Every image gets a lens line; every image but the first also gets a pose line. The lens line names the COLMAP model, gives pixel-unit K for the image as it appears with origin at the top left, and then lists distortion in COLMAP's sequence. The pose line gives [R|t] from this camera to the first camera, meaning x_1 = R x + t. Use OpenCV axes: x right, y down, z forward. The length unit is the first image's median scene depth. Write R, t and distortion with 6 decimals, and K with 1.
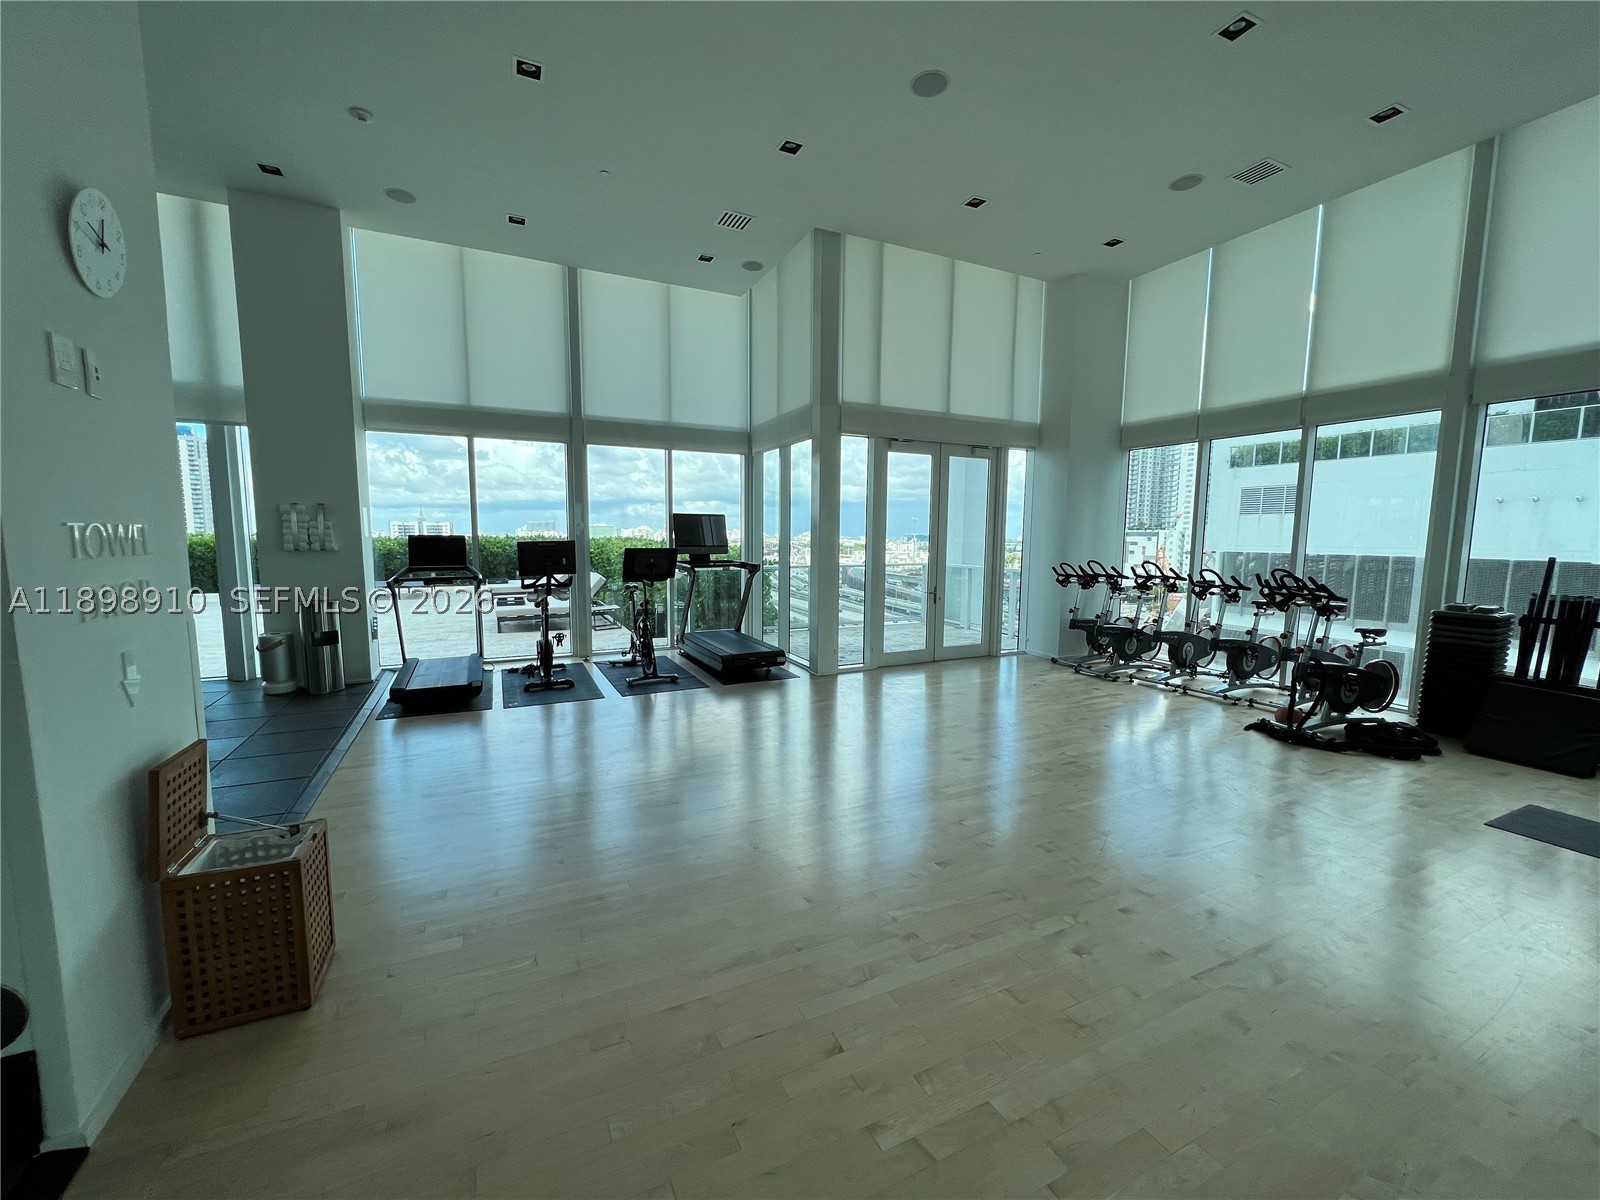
lens RADIAL K [[638.7, 0, 800.0], [0, 638.7, 600.0], [0, 0, 1]] dist [0.000494, -0.000132]
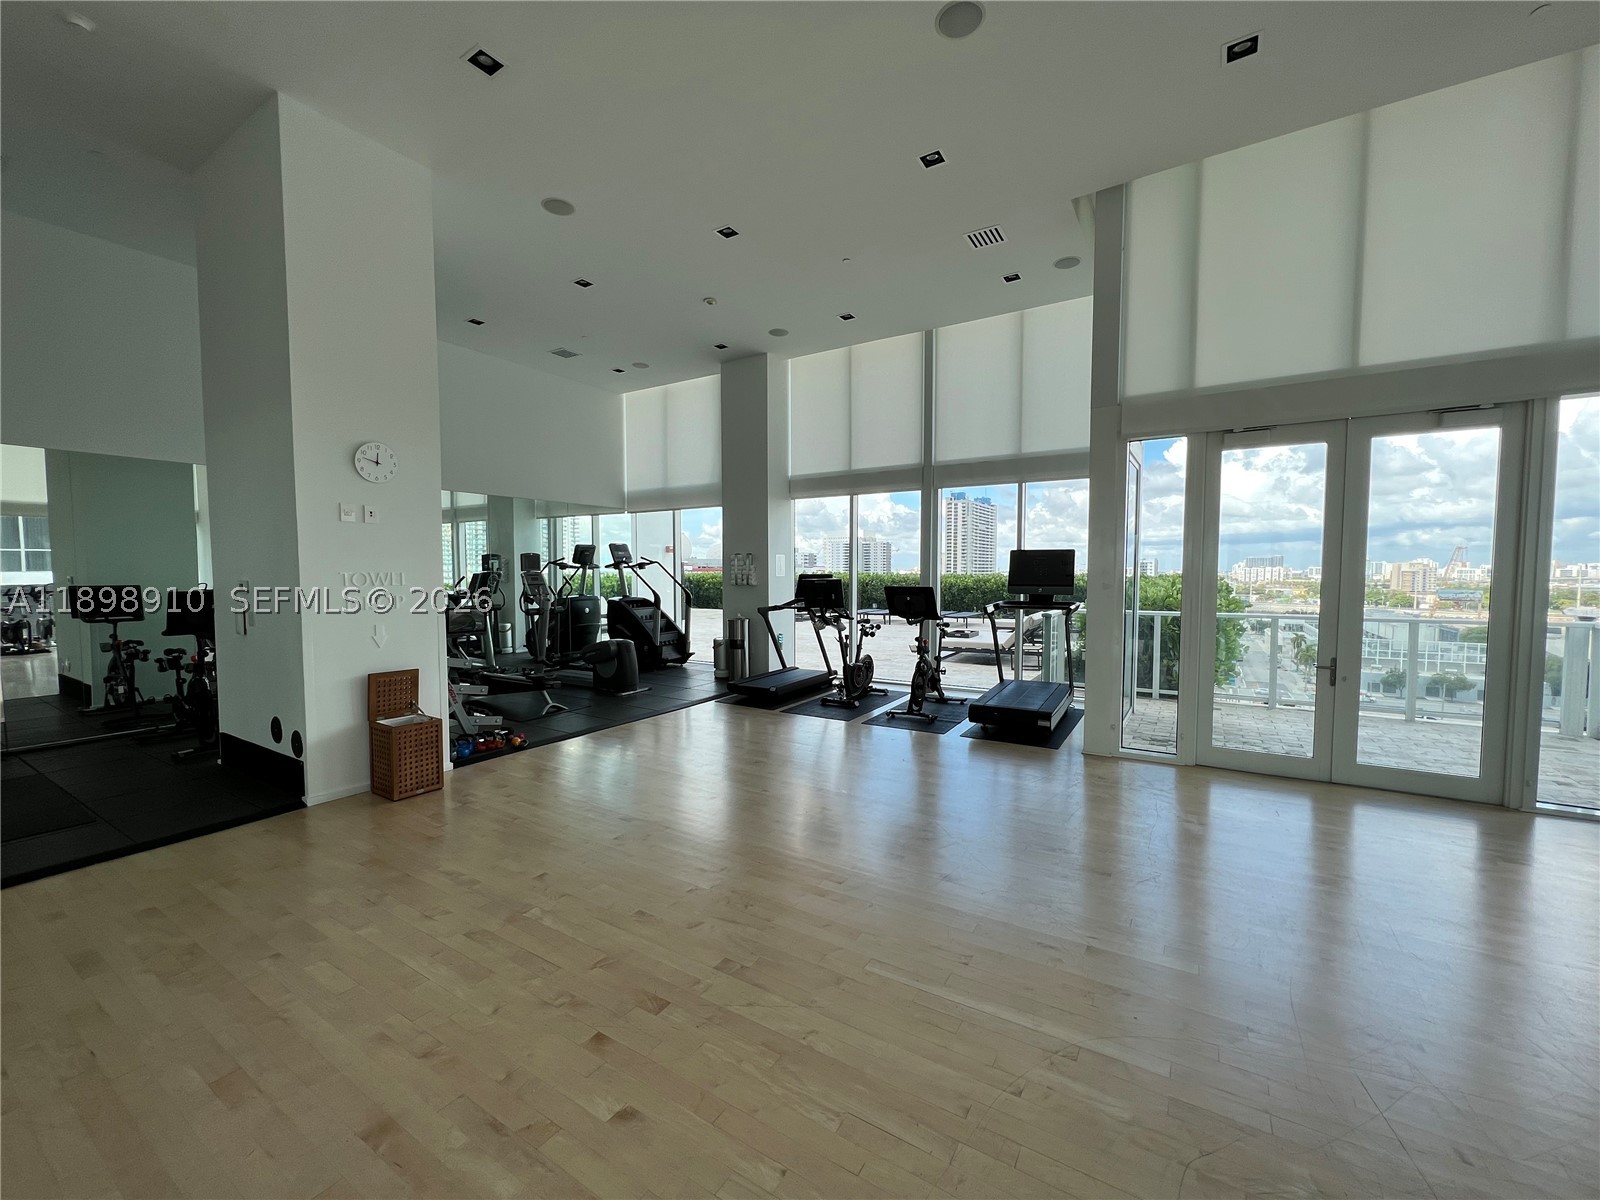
lens RADIAL K [[638.7, 0, 800.0], [0, 638.7, 600.0], [0, 0, 1]] dist [0.000494, -0.000132]
pose [[0.525504, 0.034055, -0.850109, 0.483423], [-0.082938, 0.996490, -0.011350, -0.030053], [0.846739, 0.076471, 0.526484, 0.277681]]
